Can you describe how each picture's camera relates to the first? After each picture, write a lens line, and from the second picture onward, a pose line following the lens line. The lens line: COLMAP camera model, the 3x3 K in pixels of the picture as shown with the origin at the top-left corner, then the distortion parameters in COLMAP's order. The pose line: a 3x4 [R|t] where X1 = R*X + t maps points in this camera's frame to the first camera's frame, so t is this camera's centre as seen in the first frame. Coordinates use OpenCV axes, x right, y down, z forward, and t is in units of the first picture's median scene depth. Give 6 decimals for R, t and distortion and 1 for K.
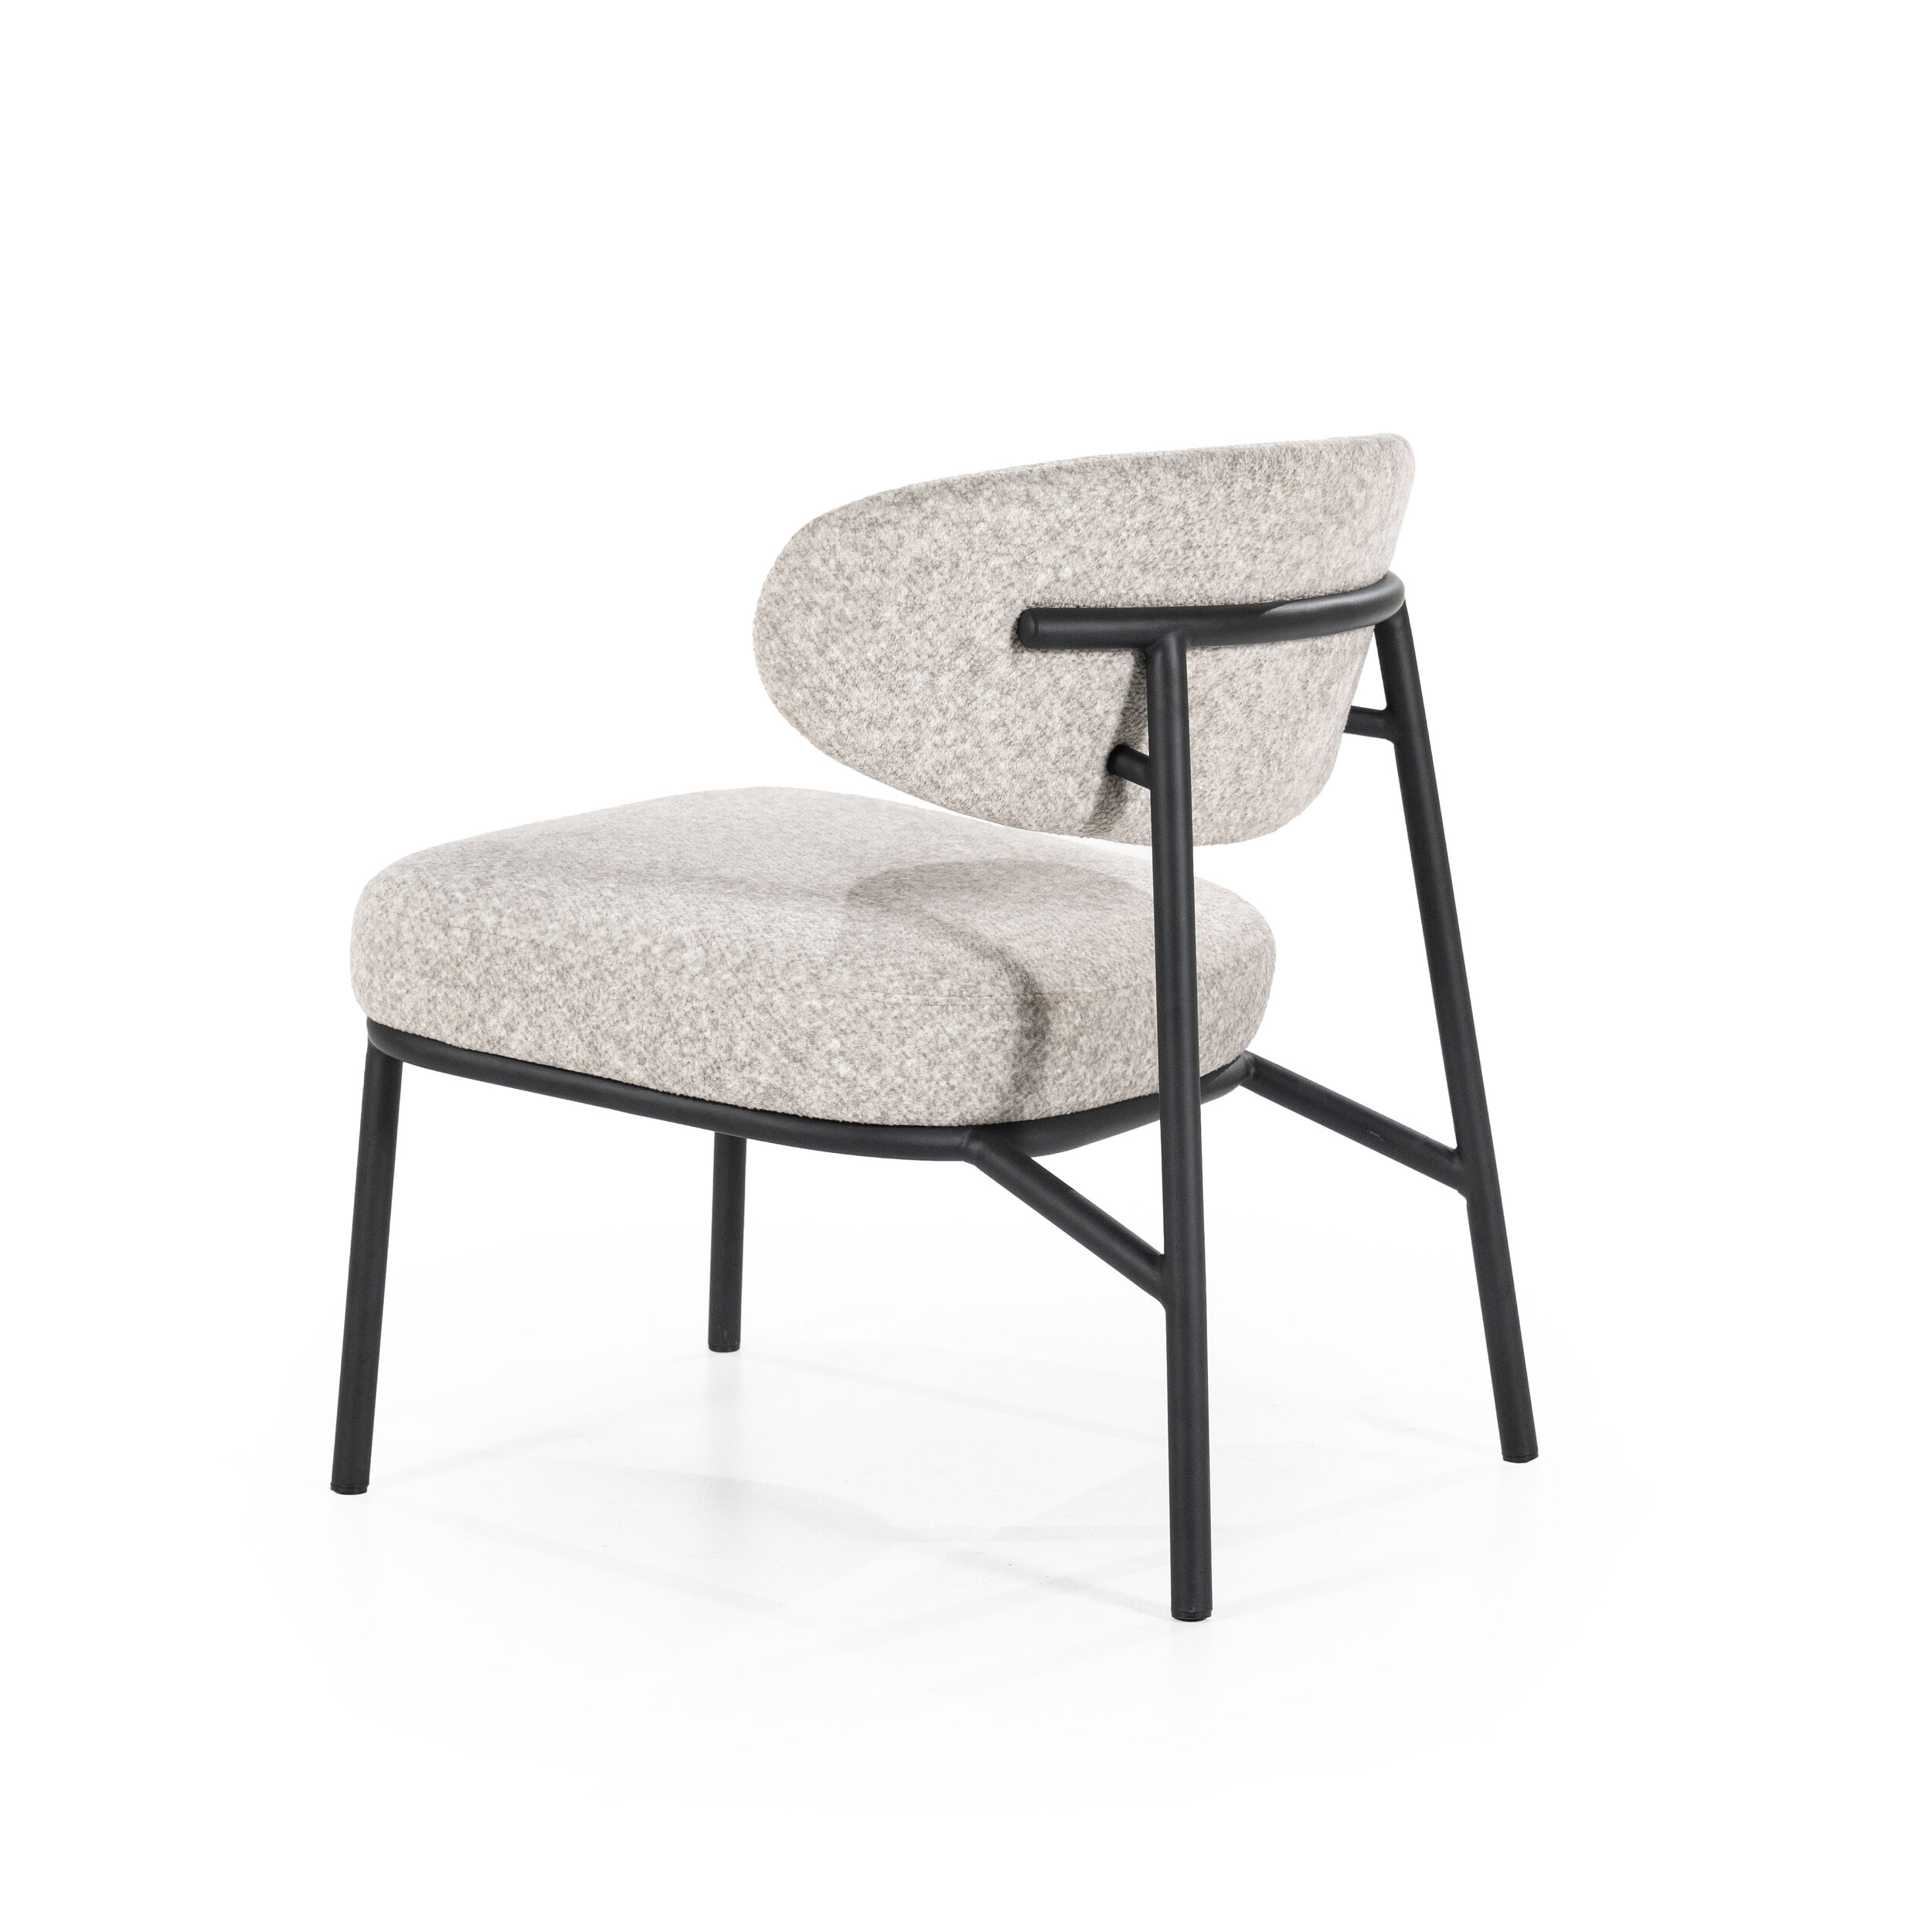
lens RADIAL K [[5513.7, 0, 978.0], [0, 5513.7, 976.1], [0, 0, 1]] dist [0.422970, 0.000000]
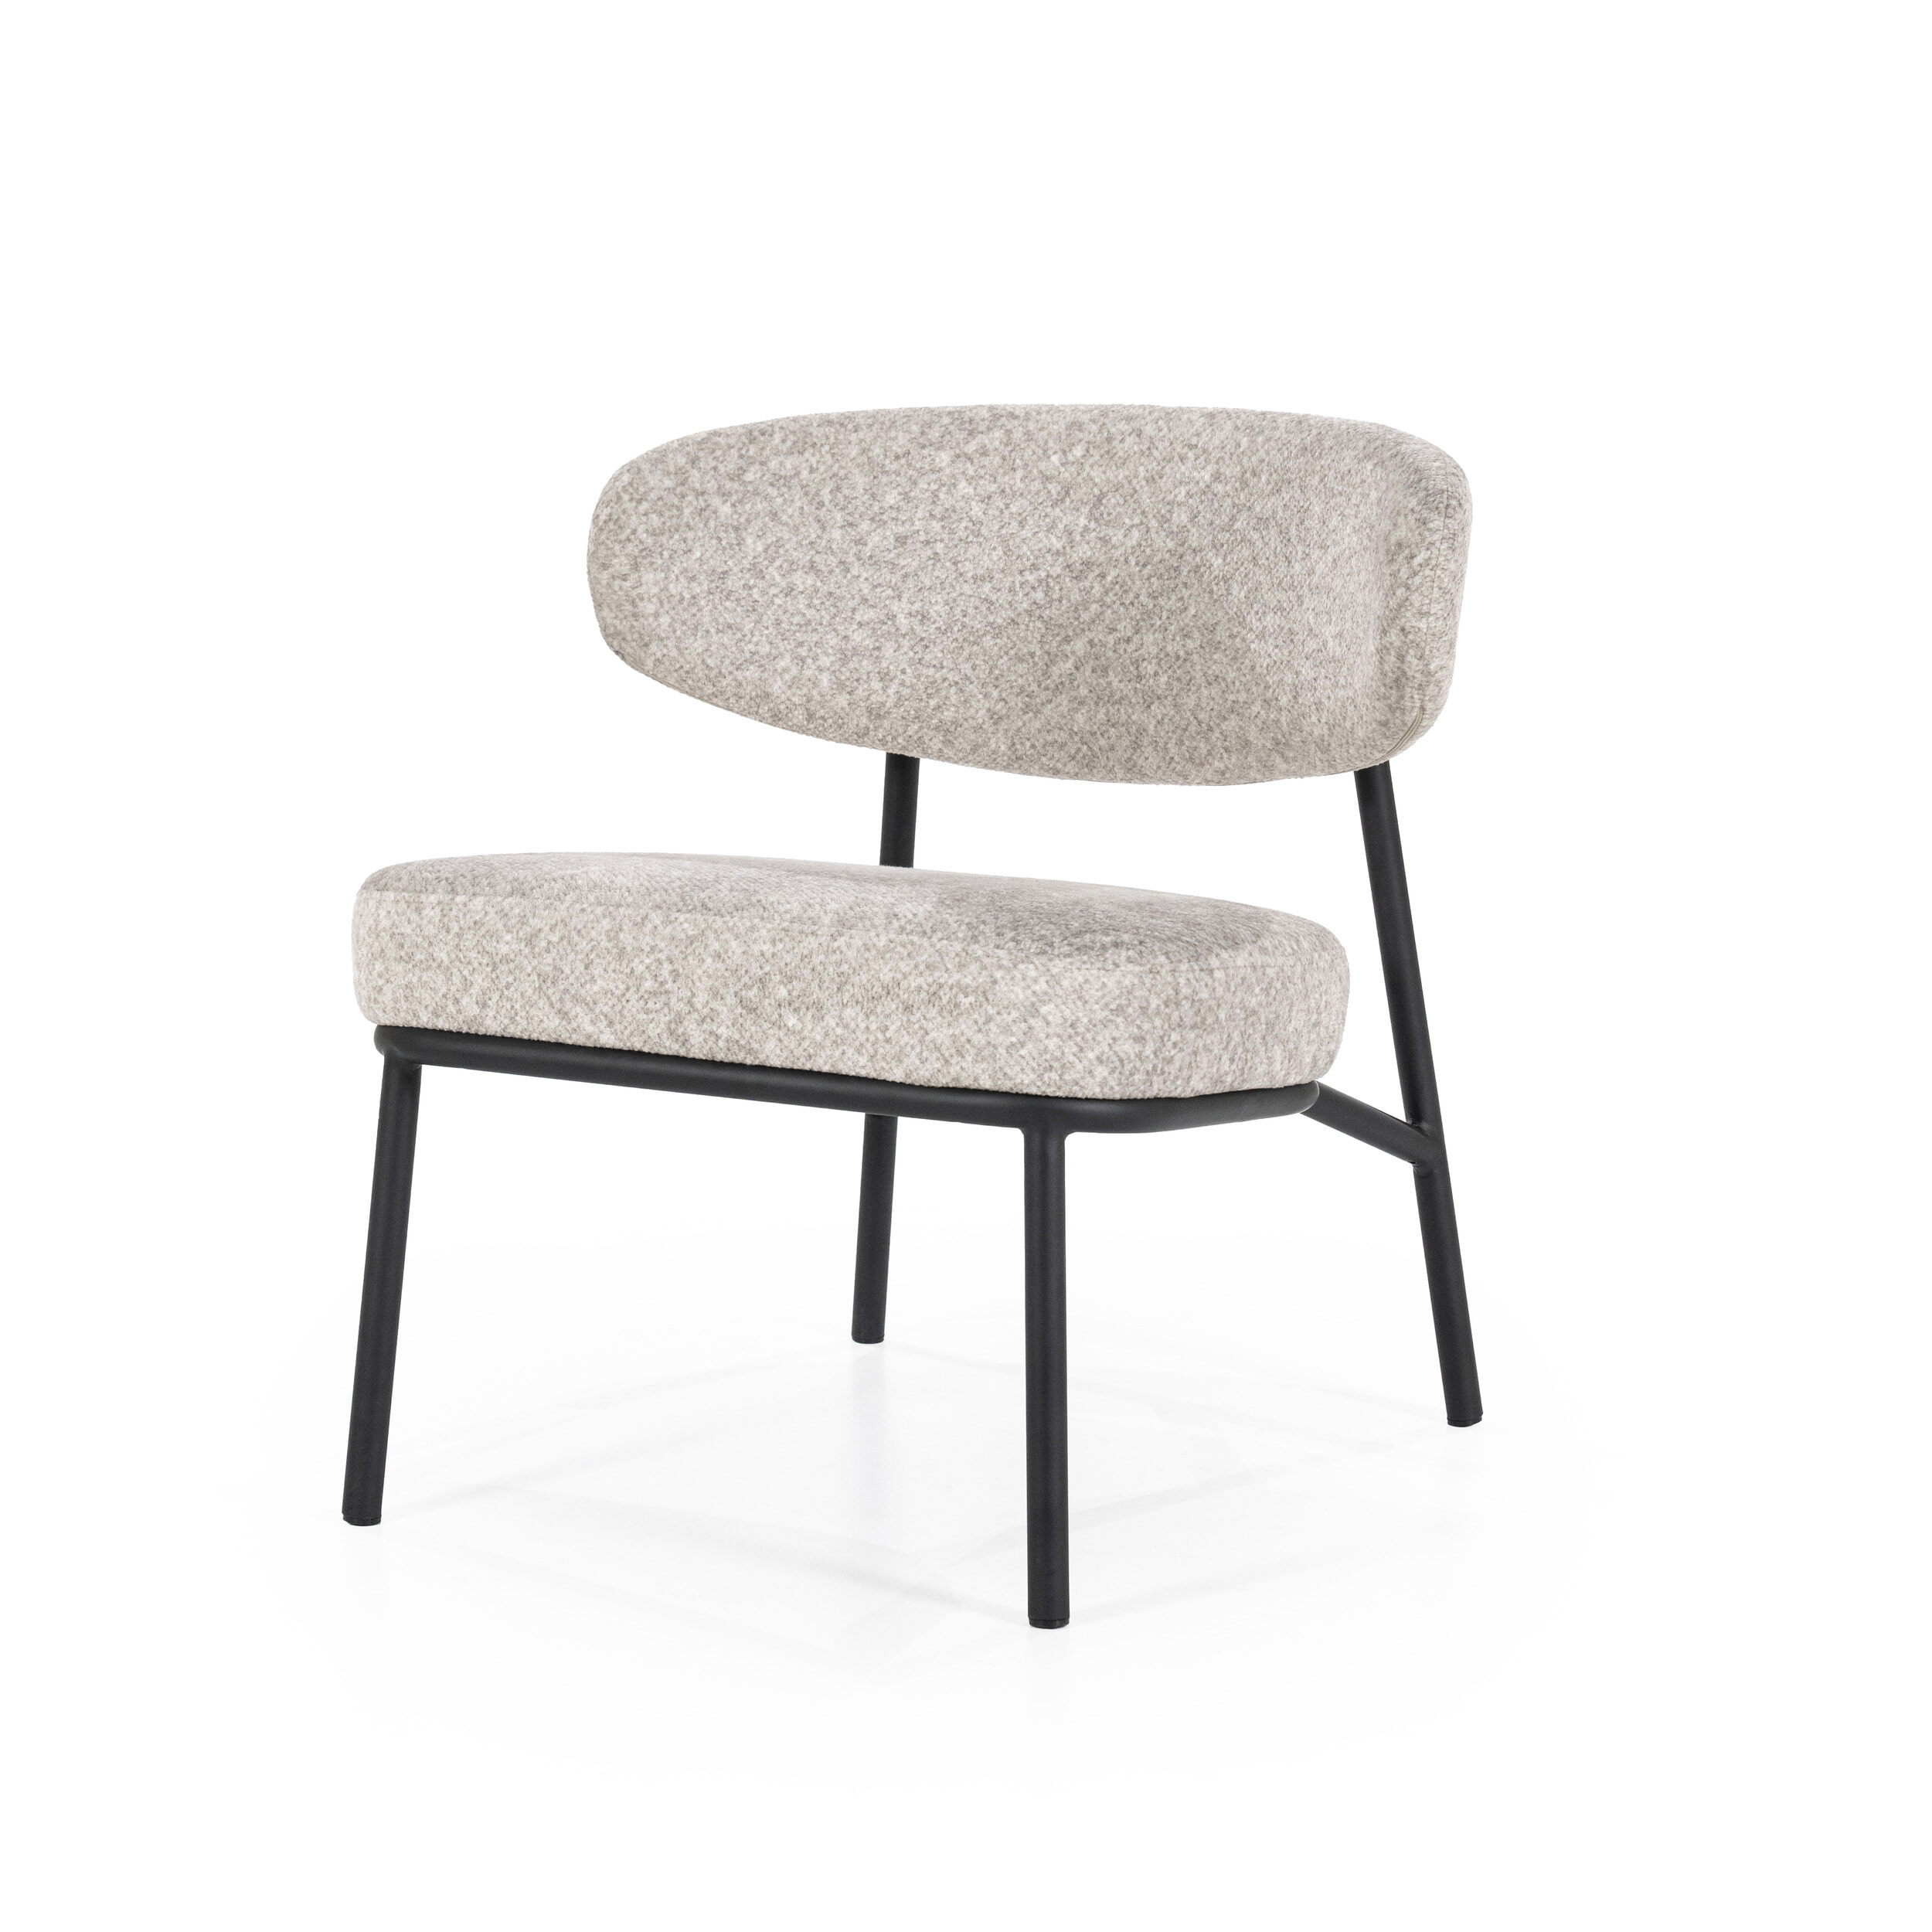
lens RADIAL K [[5513.7, 0, 968.0], [0, 5513.7, 956.4], [0, 0, 1]] dist [0.422970, 0.000000]
pose [[0.005121, -0.160794, 0.986975, -1.066587], [0.137950, 0.977665, 0.158561, -0.173127], [-0.990426, 0.135341, 0.027188, 1.041233]]
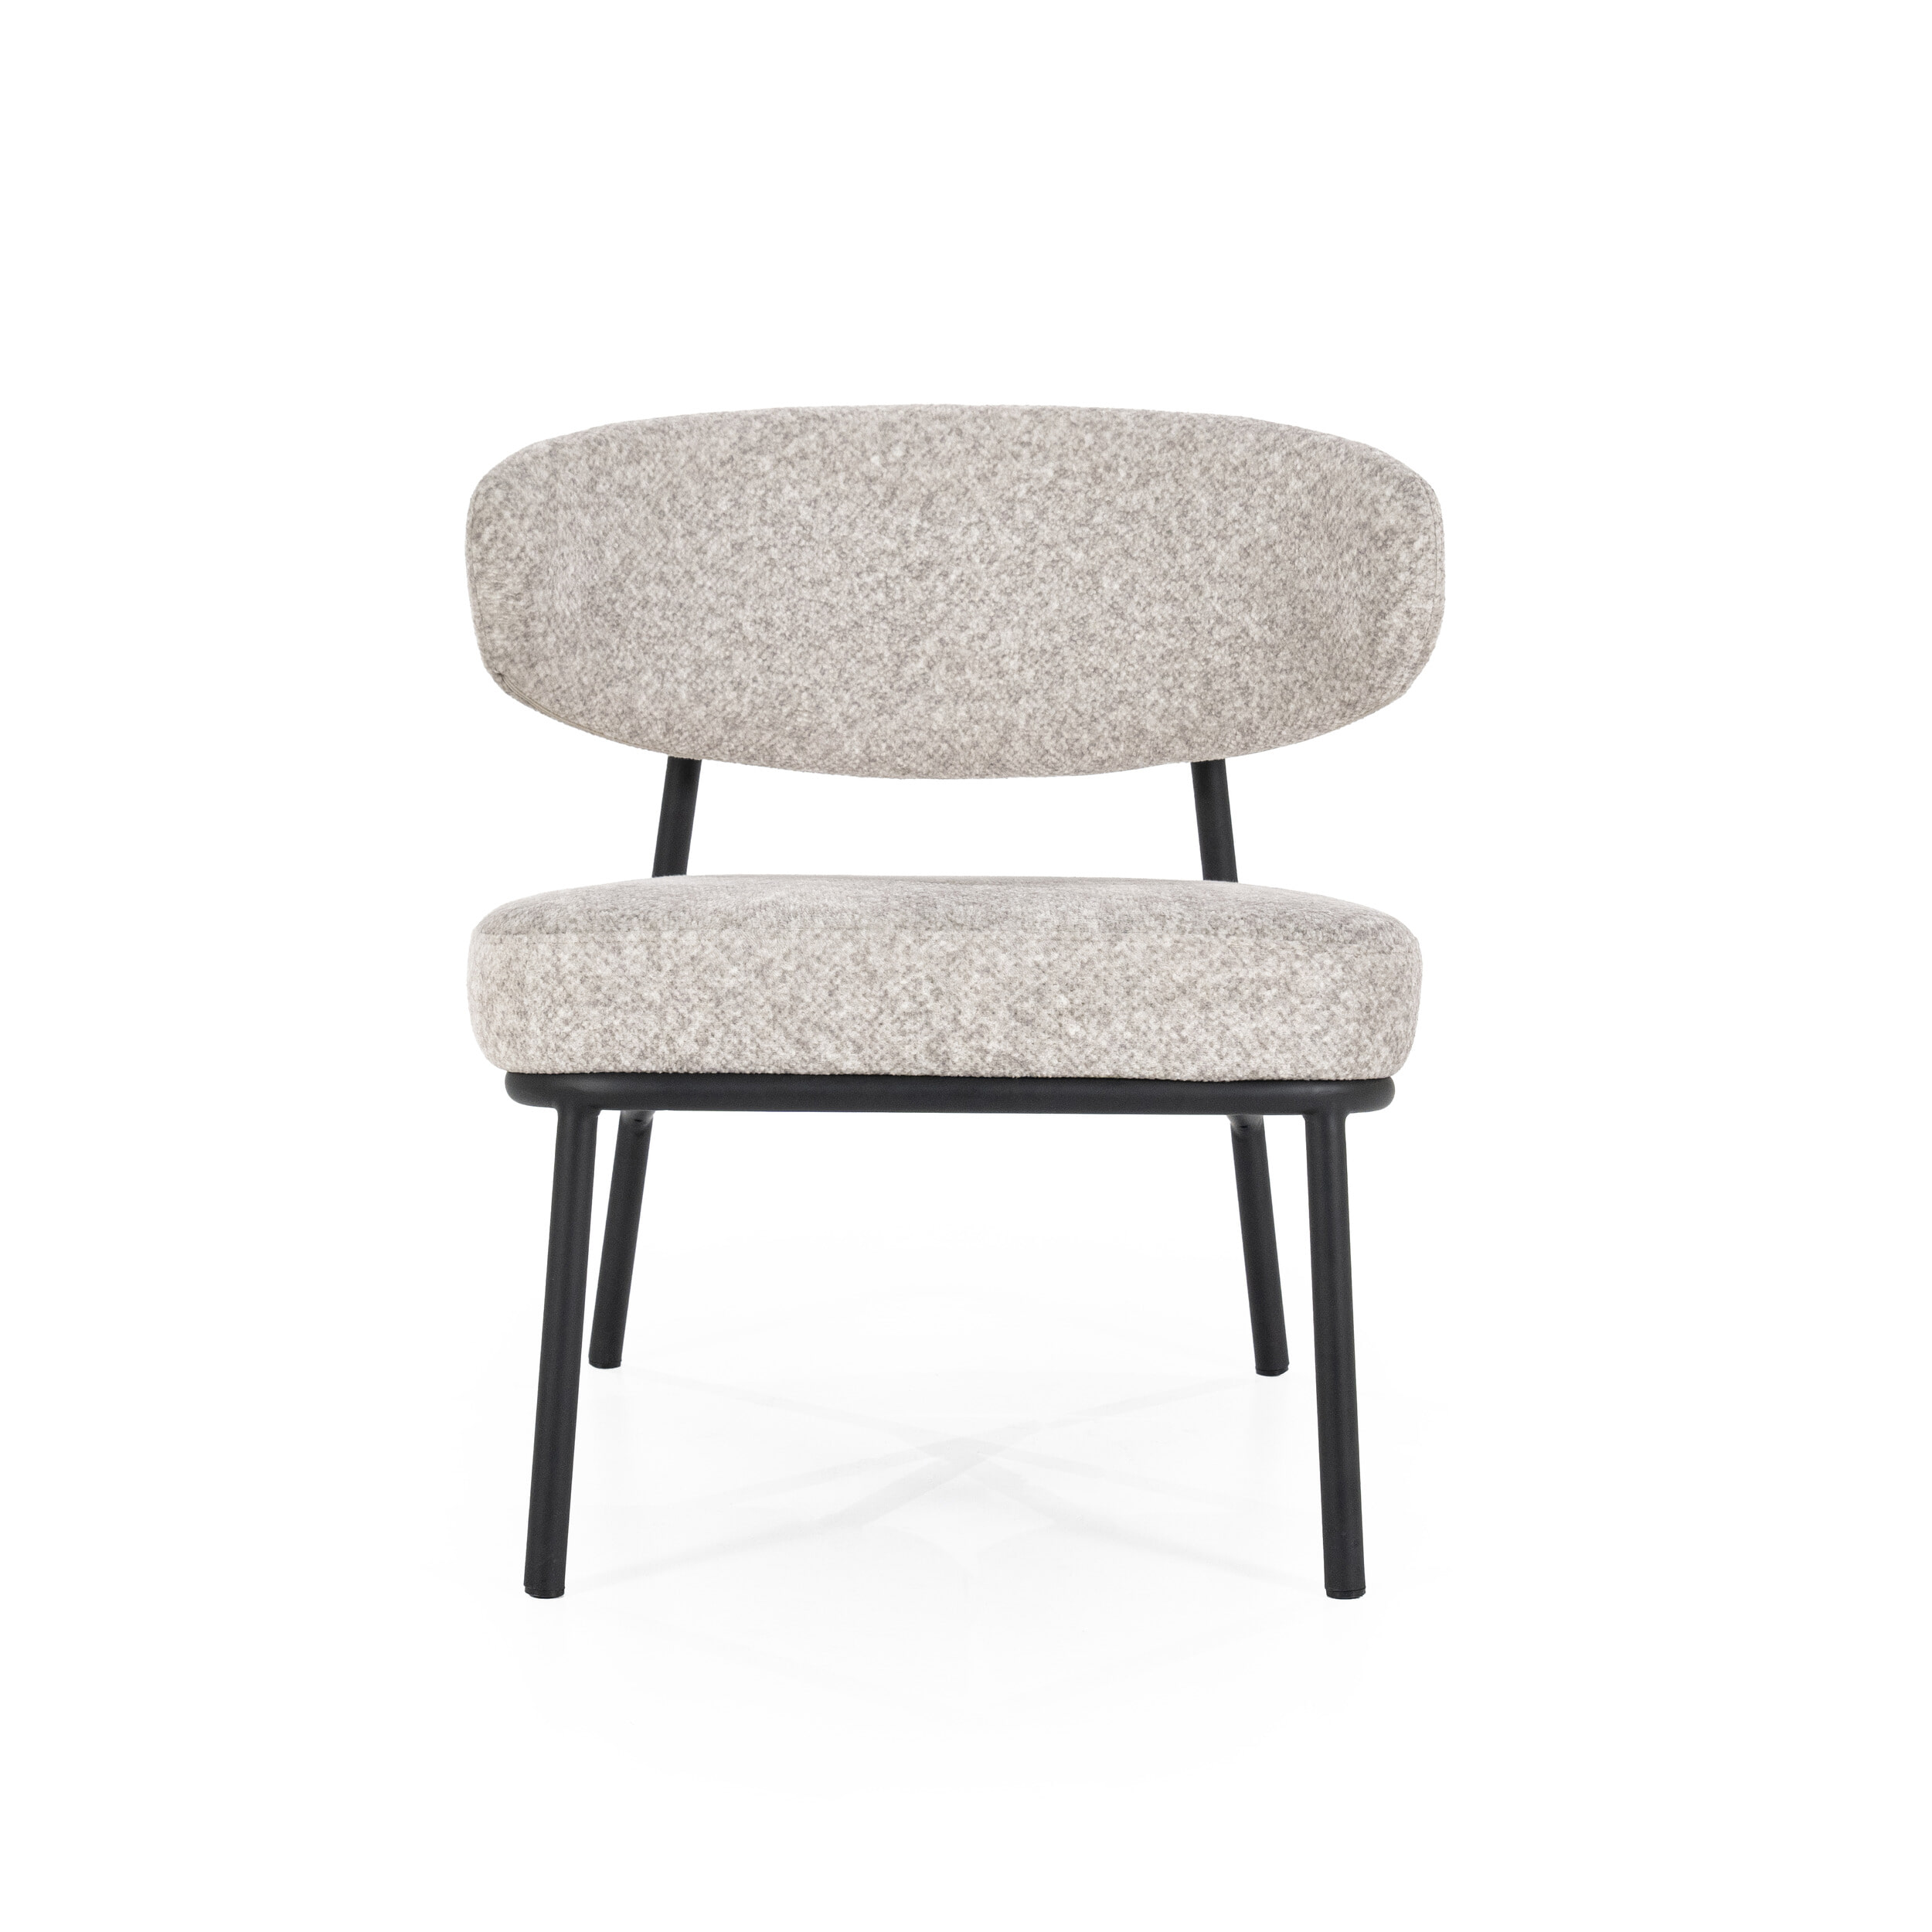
lens RADIAL K [[5513.7, 0, 973.9], [0, 5513.7, 972.9], [0, 0, 1]] dist [0.422970, 0.000000]
pose [[-0.495977, -0.149401, 0.855386, -0.929342], [0.112742, 0.965669, 0.234034, -0.252051], [-0.860985, 0.212513, -0.462106, 1.567422]]
